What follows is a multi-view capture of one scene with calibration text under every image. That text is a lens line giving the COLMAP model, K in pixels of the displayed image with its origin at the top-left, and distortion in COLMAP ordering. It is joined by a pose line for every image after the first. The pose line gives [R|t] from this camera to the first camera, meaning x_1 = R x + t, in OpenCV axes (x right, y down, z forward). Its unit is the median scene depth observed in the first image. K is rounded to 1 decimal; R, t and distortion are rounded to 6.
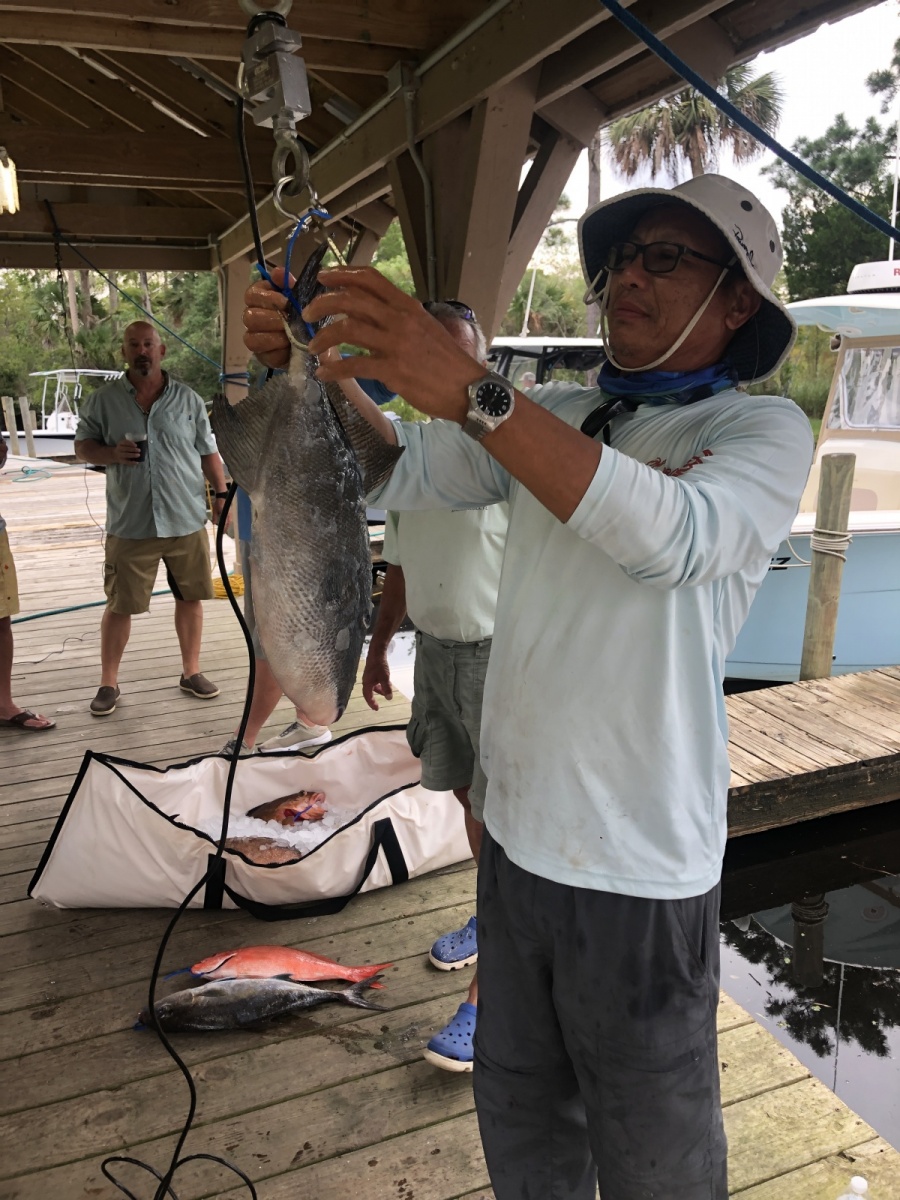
lens RADIAL K [[987.3, 0, 456.6], [0, 987.3, 591.6], [0, 0, 1]] dist [0.012750, -0.008825]
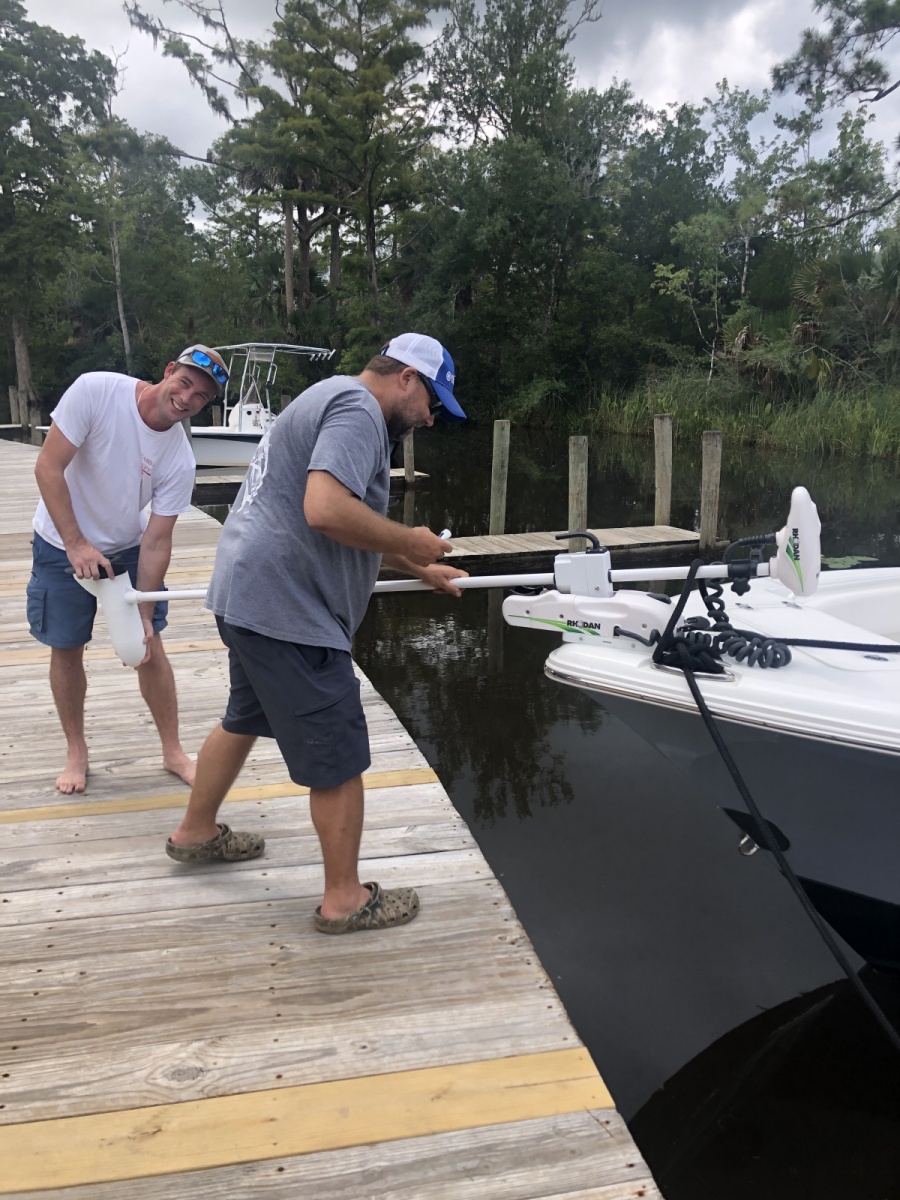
lens RADIAL K [[987.3, 0, 453.6], [0, 987.3, 605.4], [0, 0, 1]] dist [0.012750, -0.008825]
pose [[0.977481, 0.088269, -0.191677, -0.866896], [-0.086677, 0.996097, 0.016696, -0.502848], [0.192403, 0.000294, 0.981316, 2.728060]]
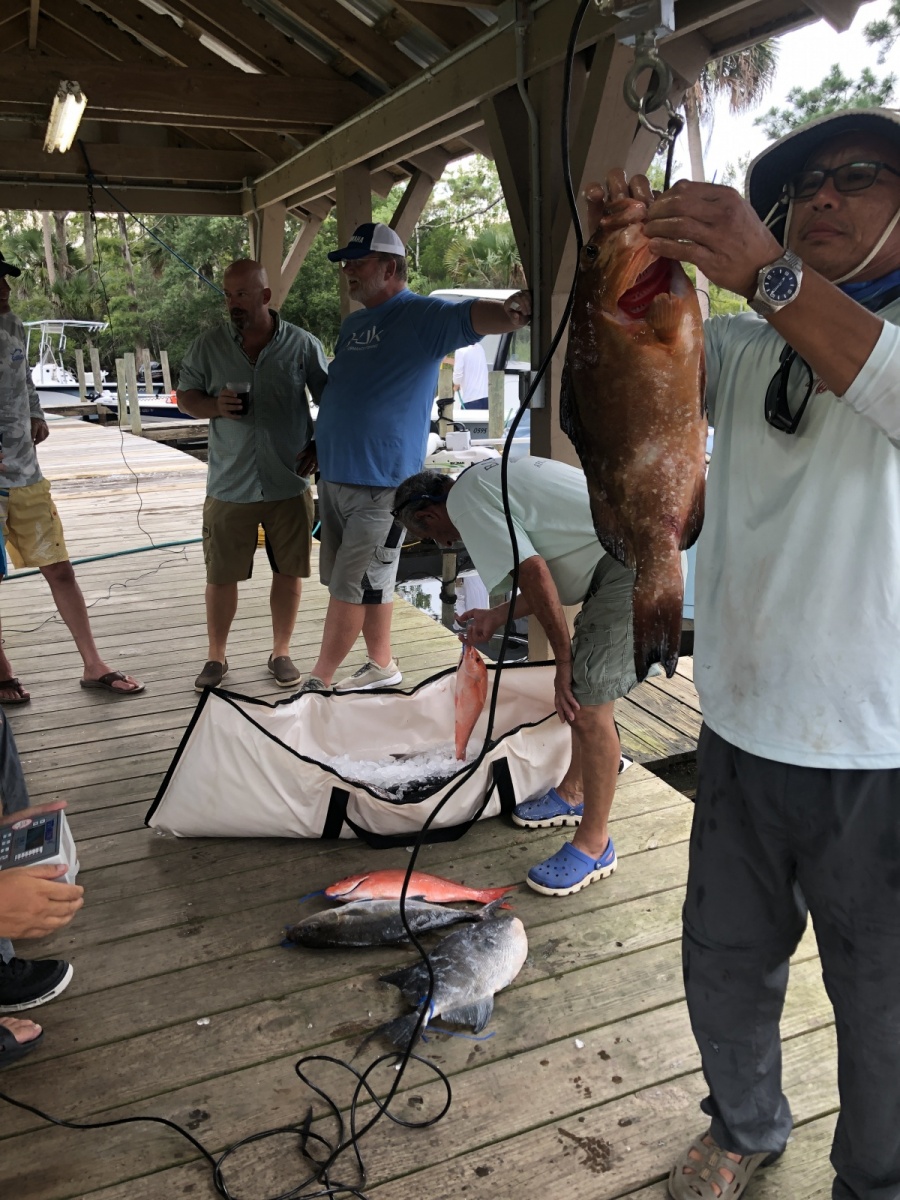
lens RADIAL K [[987.3, 0, 445.0], [0, 987.3, 594.0], [0, 0, 1]] dist [0.012750, -0.008825]
pose [[0.999873, 0.003406, 0.015586, -0.137252], [-0.004100, 0.998993, 0.044675, 0.020395], [-0.015419, -0.044733, 0.998880, -0.019344]]
